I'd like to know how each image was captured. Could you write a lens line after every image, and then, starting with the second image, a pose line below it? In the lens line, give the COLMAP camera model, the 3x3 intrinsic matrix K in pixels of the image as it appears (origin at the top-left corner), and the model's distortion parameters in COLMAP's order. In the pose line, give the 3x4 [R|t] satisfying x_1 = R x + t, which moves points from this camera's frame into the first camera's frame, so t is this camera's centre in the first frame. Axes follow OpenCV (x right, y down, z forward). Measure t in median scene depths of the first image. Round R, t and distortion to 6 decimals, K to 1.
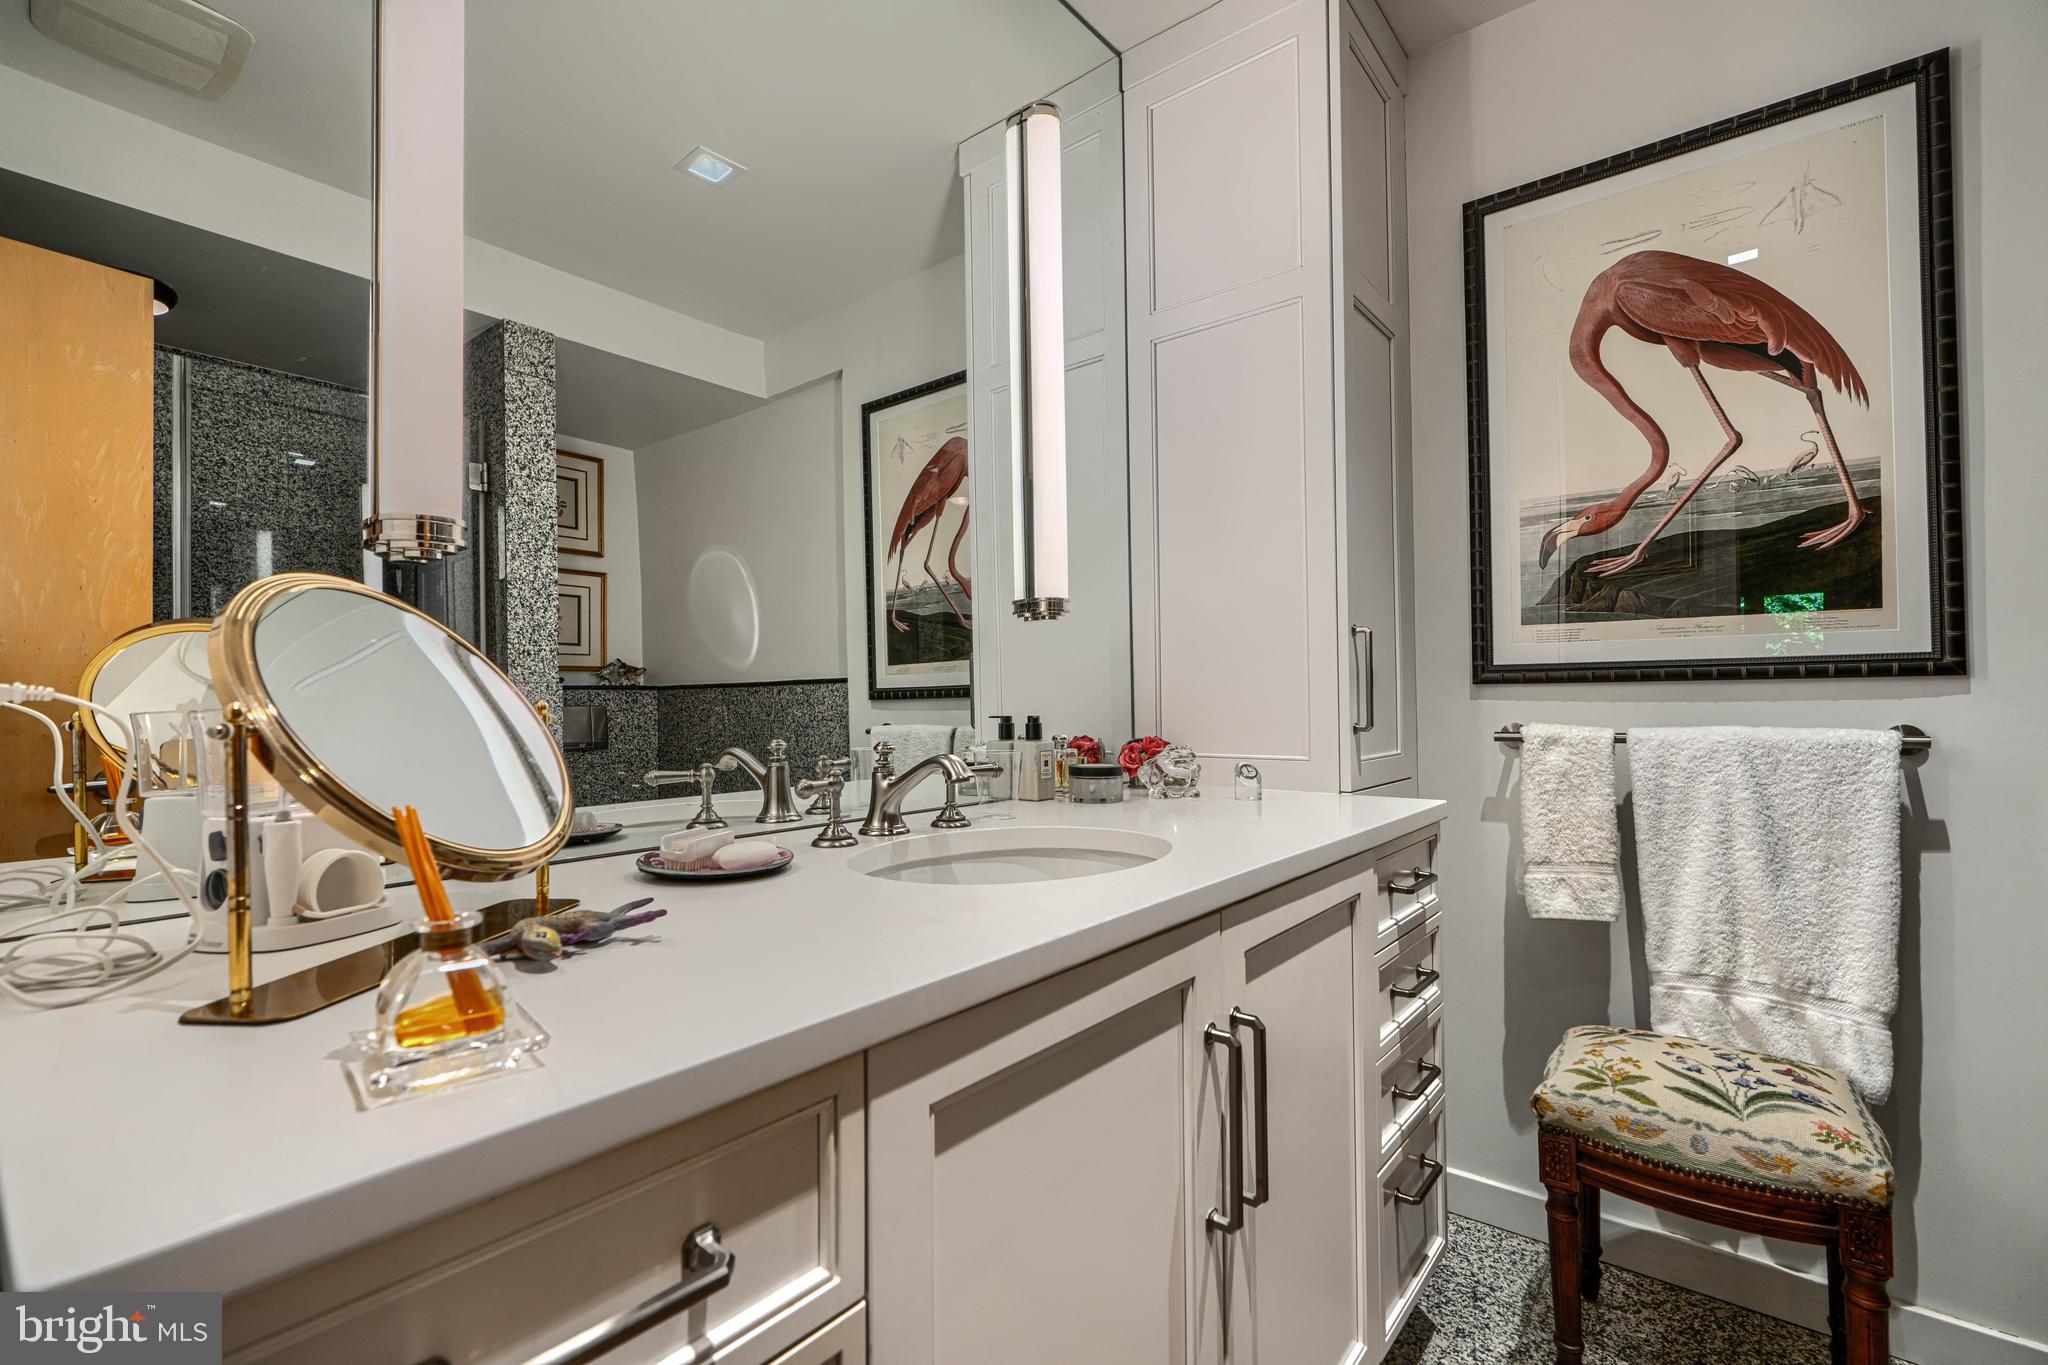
lens RADIAL K [[927.5, 0, 1018.2], [0, 927.5, 672.8], [0, 0, 1]] dist [0.000135, 0.000253]
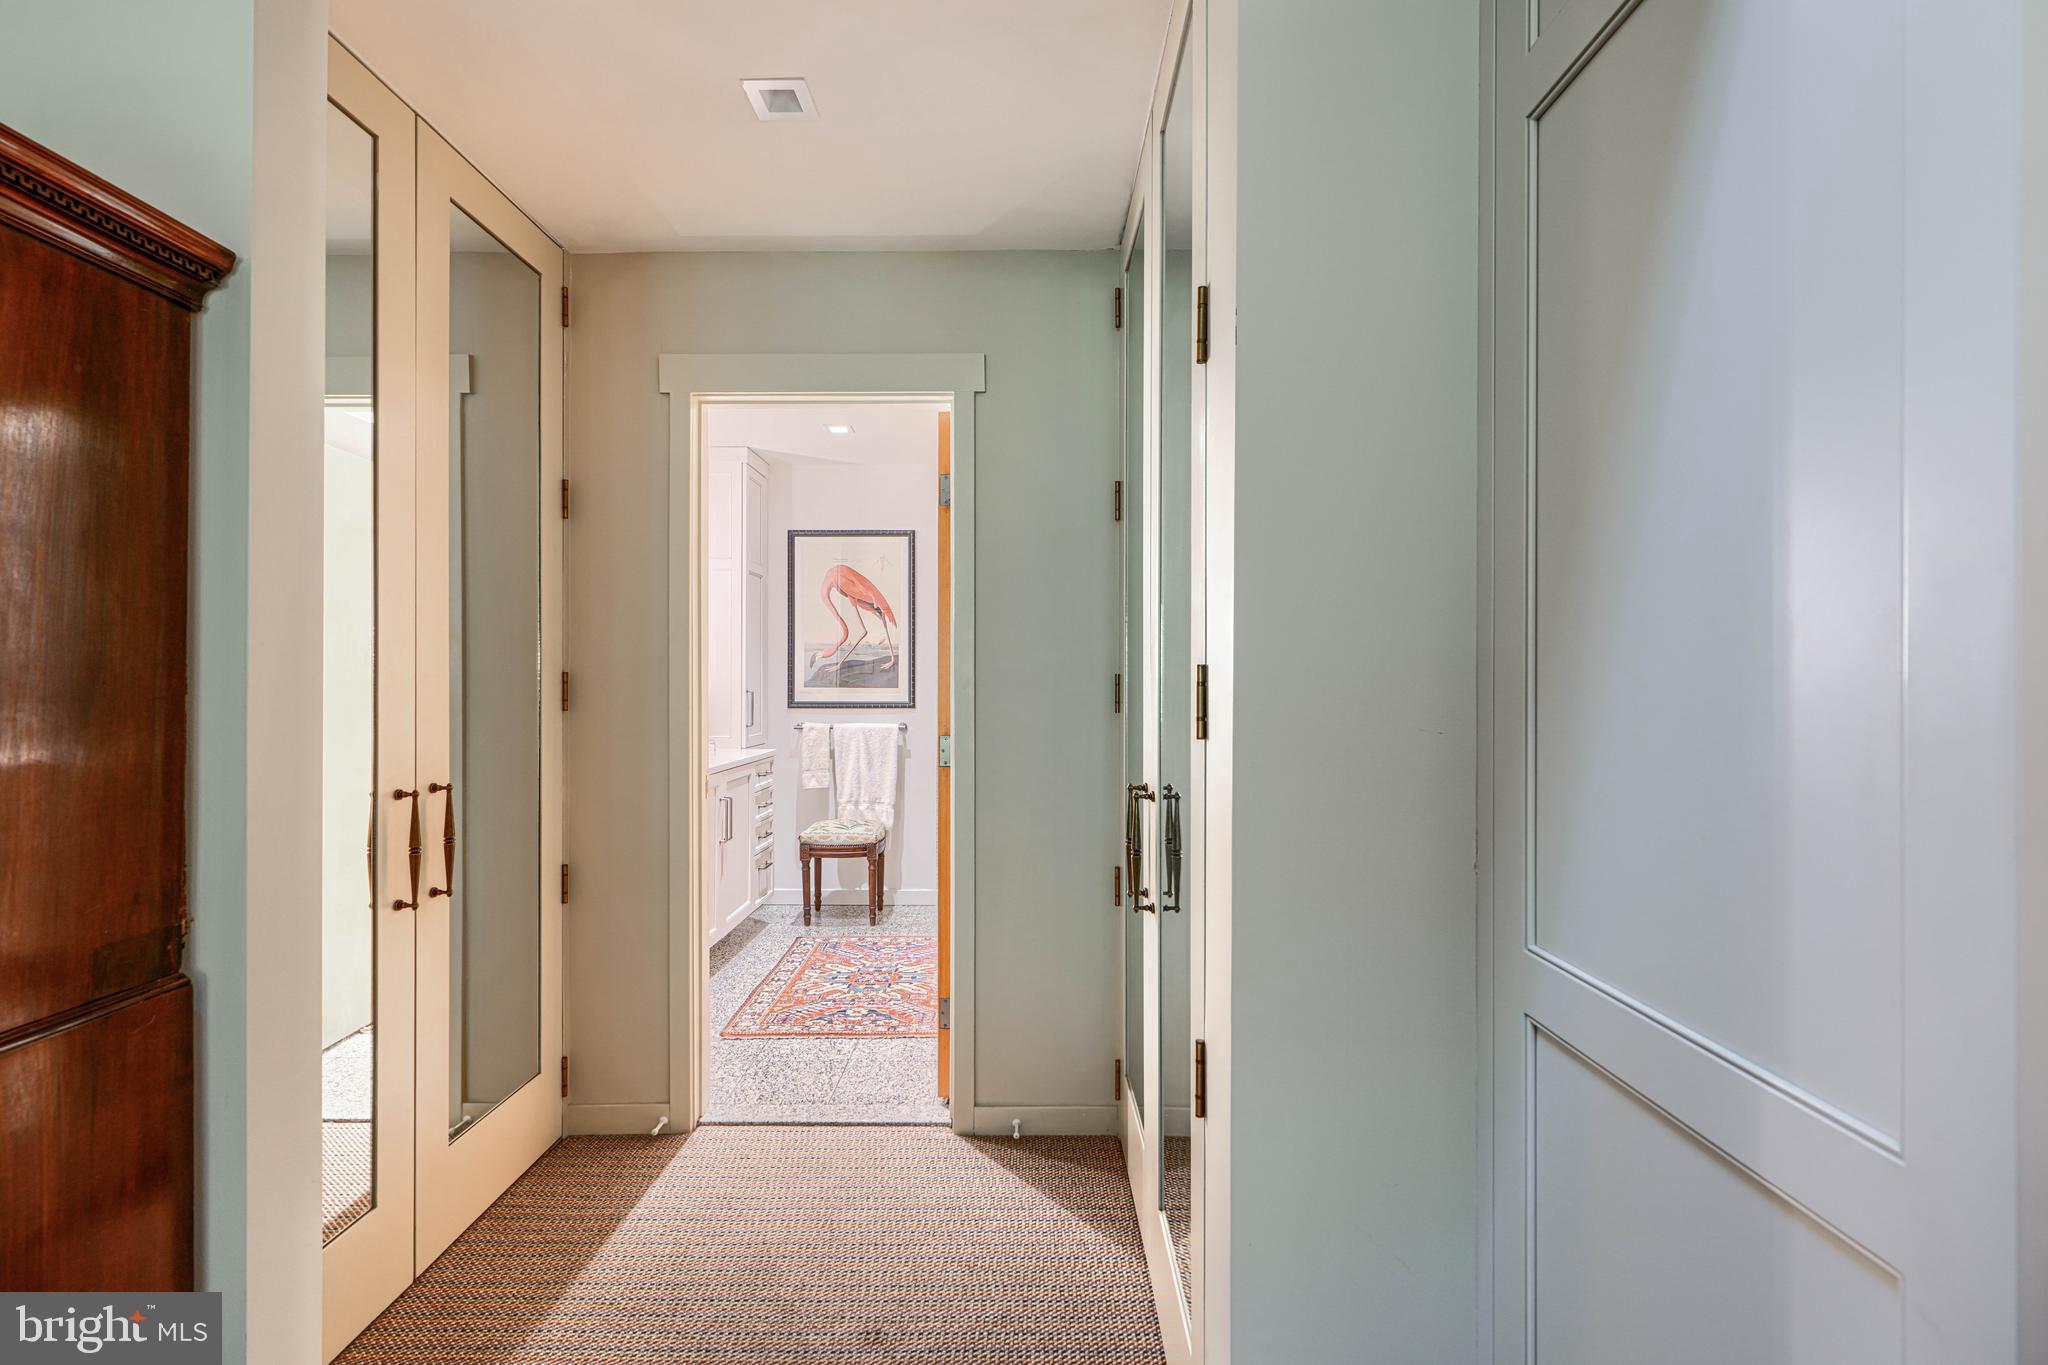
lens RADIAL K [[927.5, 0, 1018.2], [0, 927.5, 672.8], [0, 0, 1]] dist [0.000135, 0.000253]
pose [[0.783344, 0.013302, 0.621446, -0.786225], [-0.023988, 0.999673, 0.008839, -0.154713], [-0.621125, -0.021832, 0.783407, -1.813139]]
